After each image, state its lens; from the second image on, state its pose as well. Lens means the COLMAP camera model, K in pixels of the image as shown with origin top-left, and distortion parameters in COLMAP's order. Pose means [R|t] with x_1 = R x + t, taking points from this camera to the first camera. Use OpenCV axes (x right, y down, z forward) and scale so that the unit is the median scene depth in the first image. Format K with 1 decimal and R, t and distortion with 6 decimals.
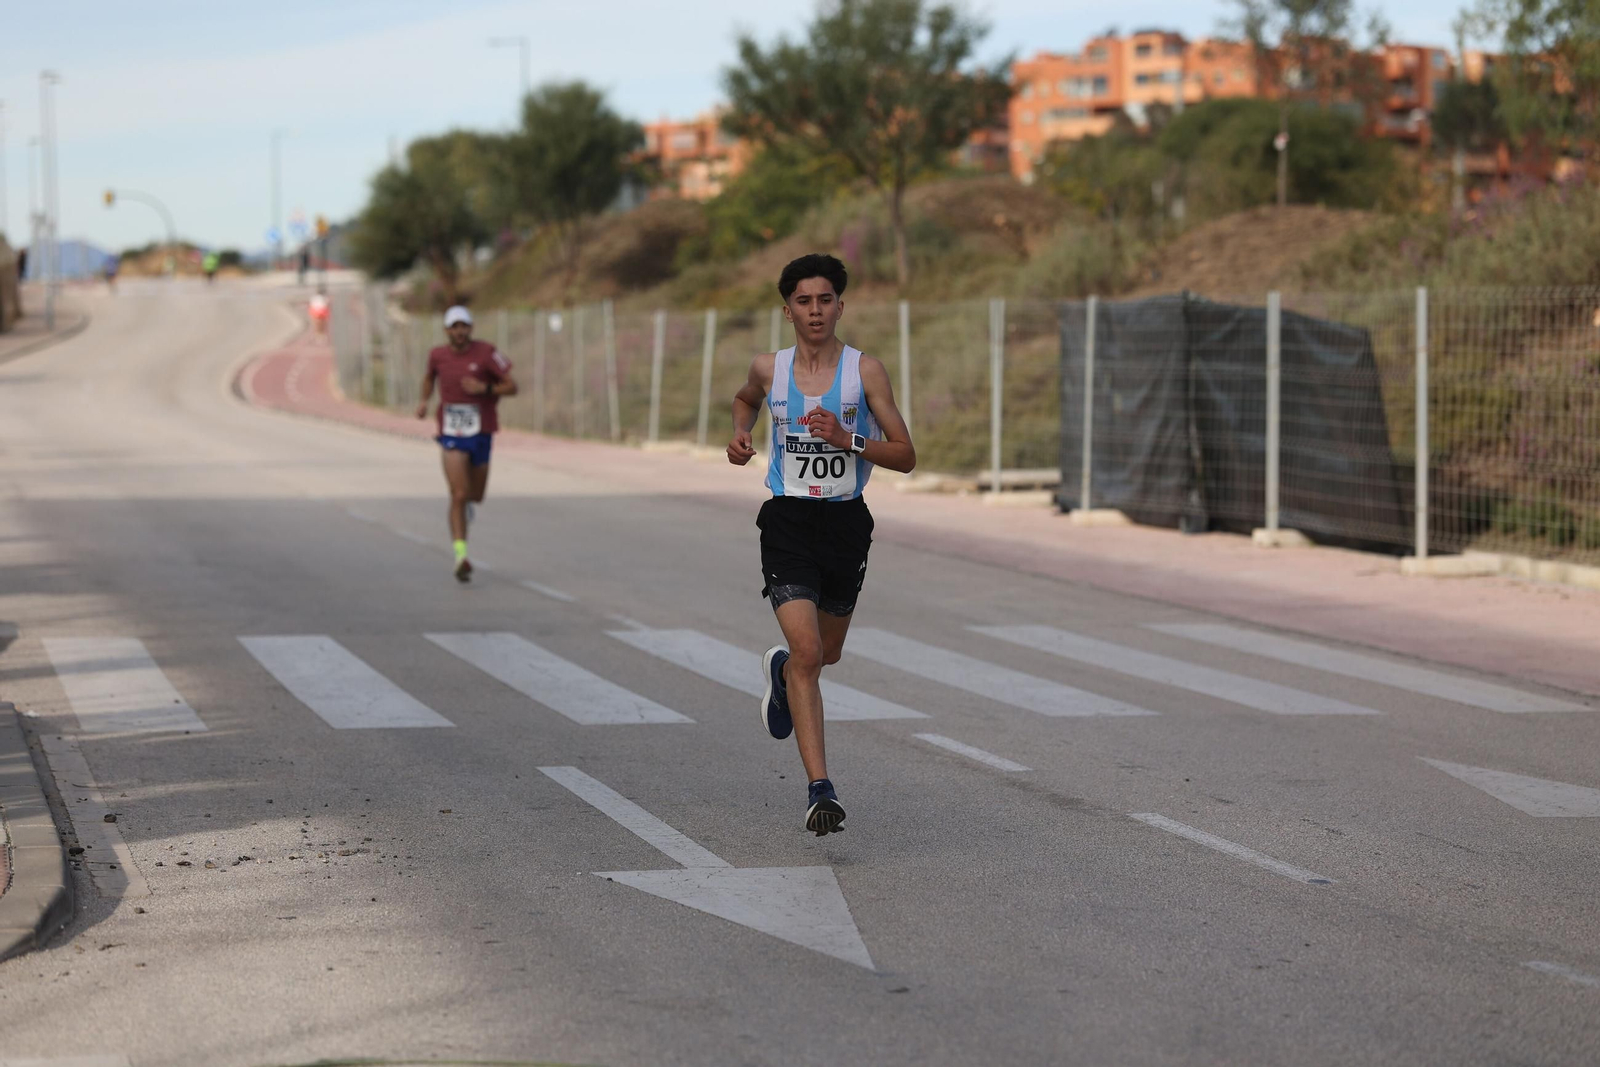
lens RADIAL K [[3818.8, 0, 840.5], [0, 3818.8, 531.3], [0, 0, 1]] dist [0.068832, -0.582109]
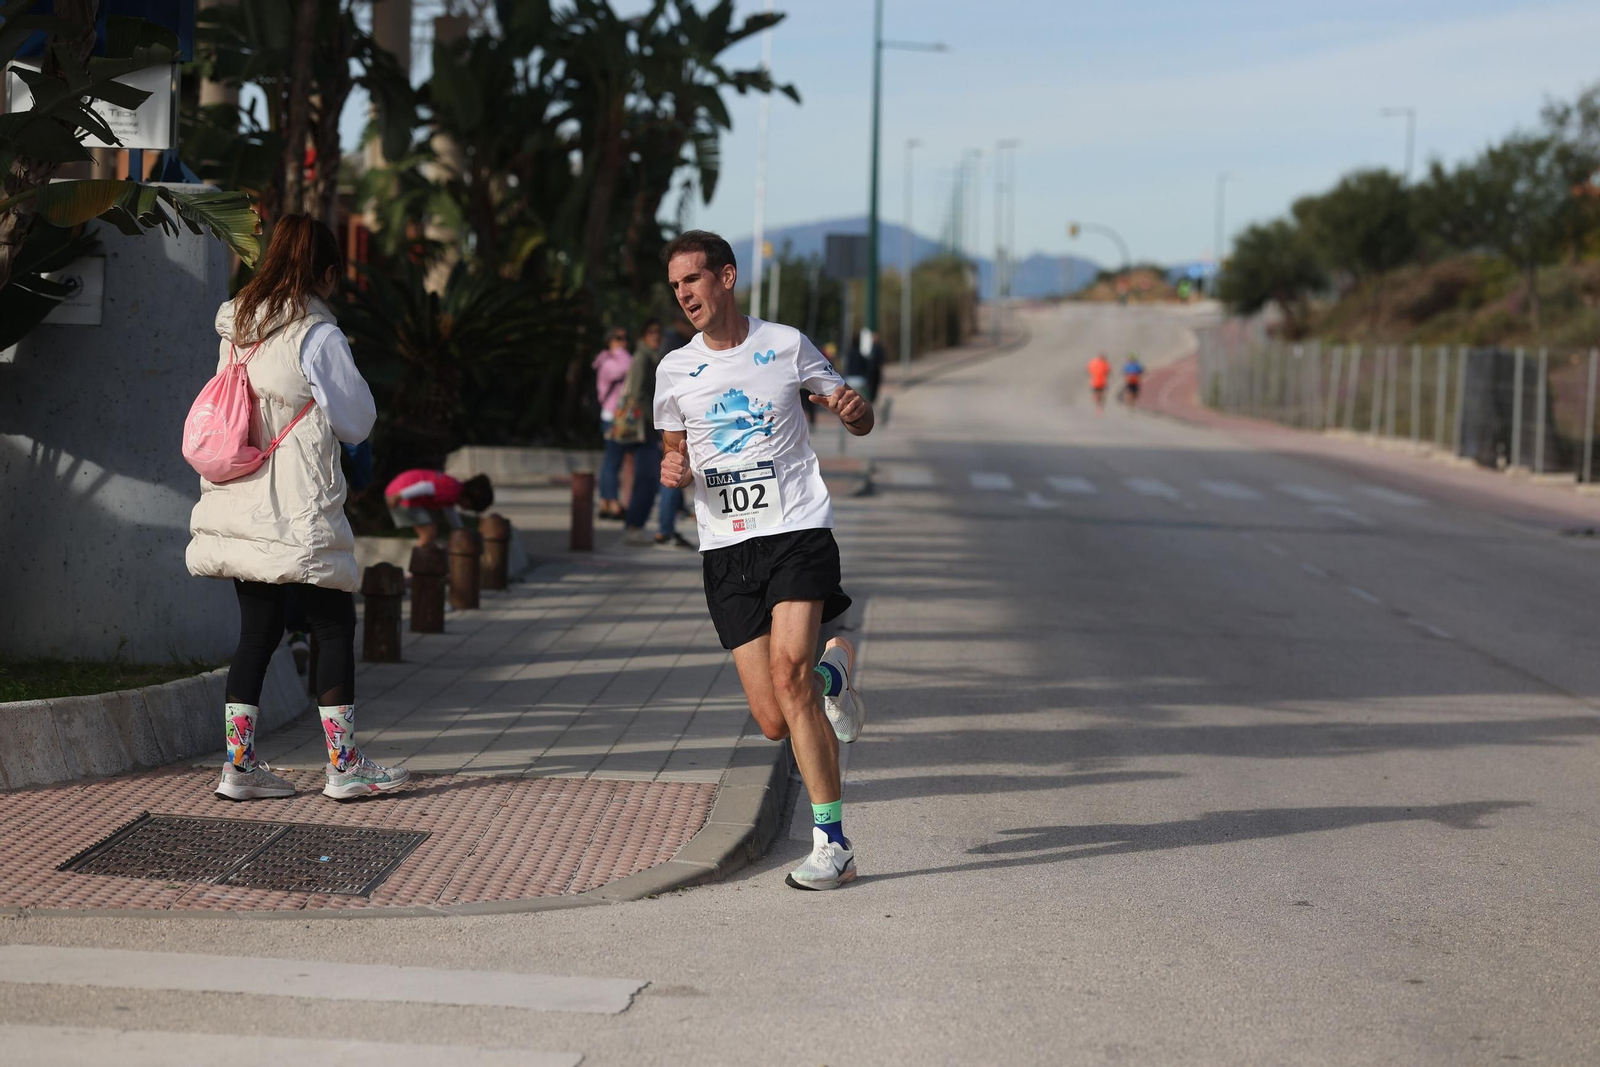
lens RADIAL K [[3903.9, 0, 800.0], [0, 3903.9, 533.5], [0, 0, 1]] dist [0.064037, -0.062420]
pose [[0.964044, 0.044278, -0.262030, 0.108863], [-0.045862, 0.998948, 0.000072, 0.018985], [0.261757, 0.011948, 0.965060, -0.397329]]
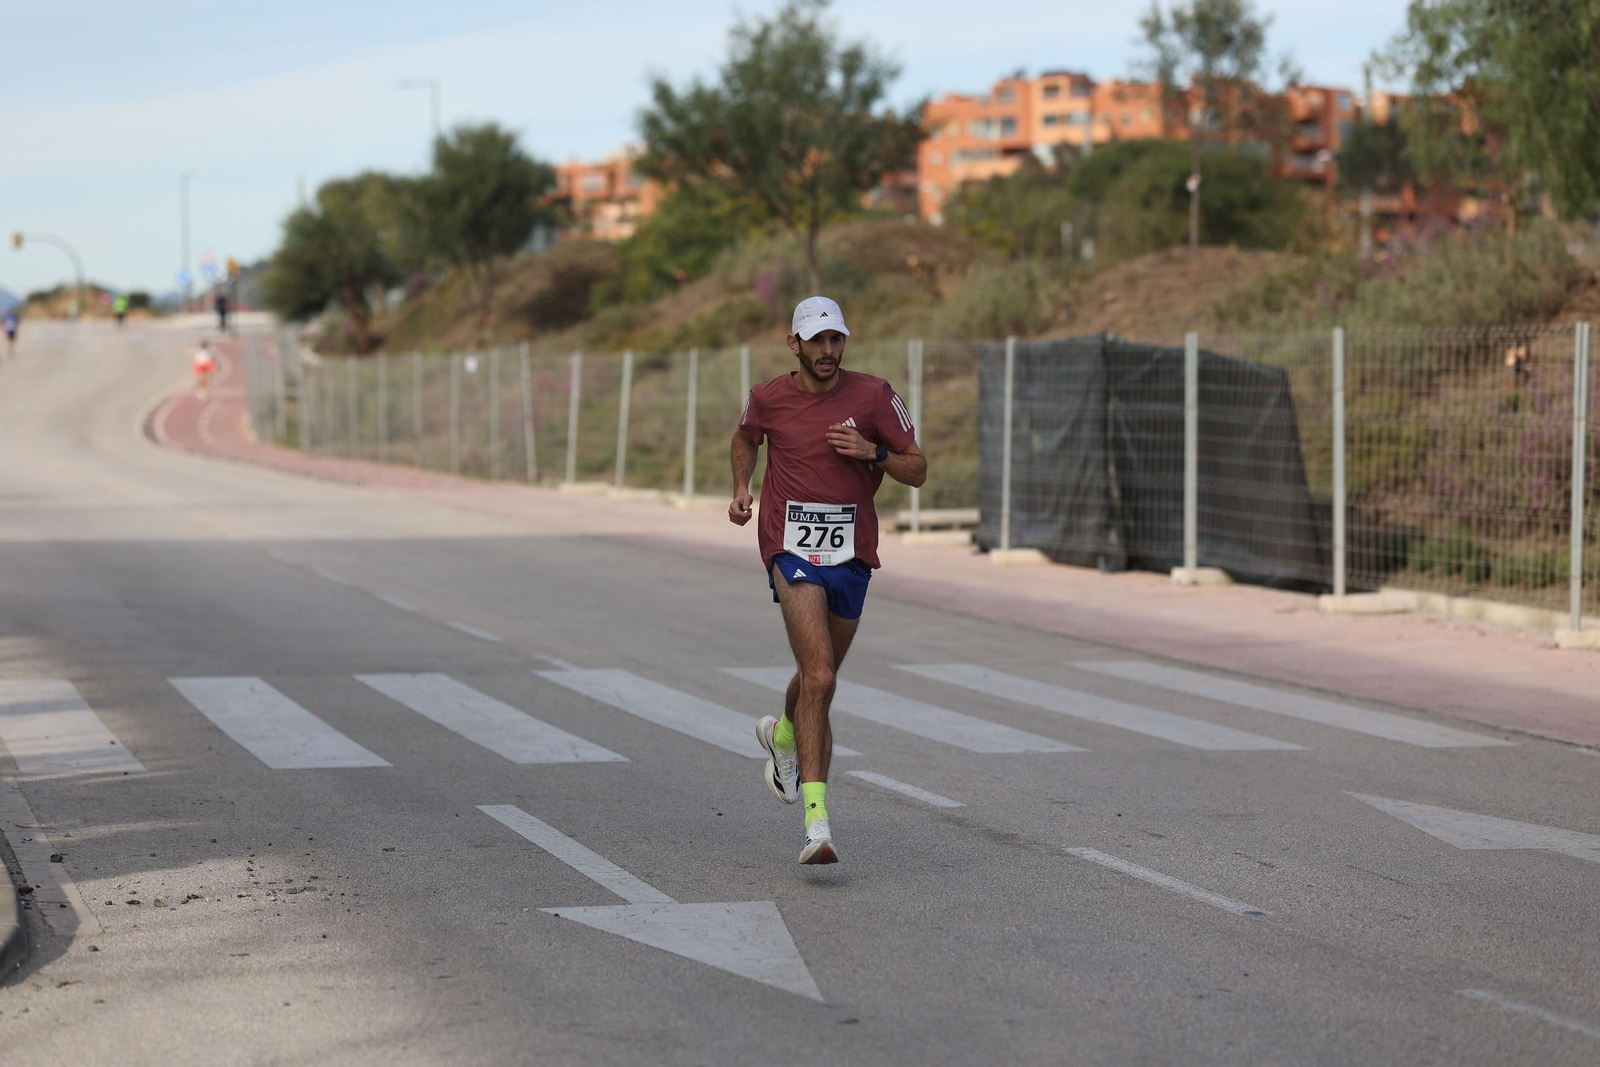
lens RADIAL K [[3890.2, 0, 800.0], [0, 3890.2, 533.5], [0, 0, 1]] dist [0.076330, -0.626231]
pose [[0.999714, -0.003498, 0.023664, -0.015080], [0.003732, 0.999945, -0.009851, 0.000168], [-0.023628, 0.009937, 0.999671, -0.026714]]
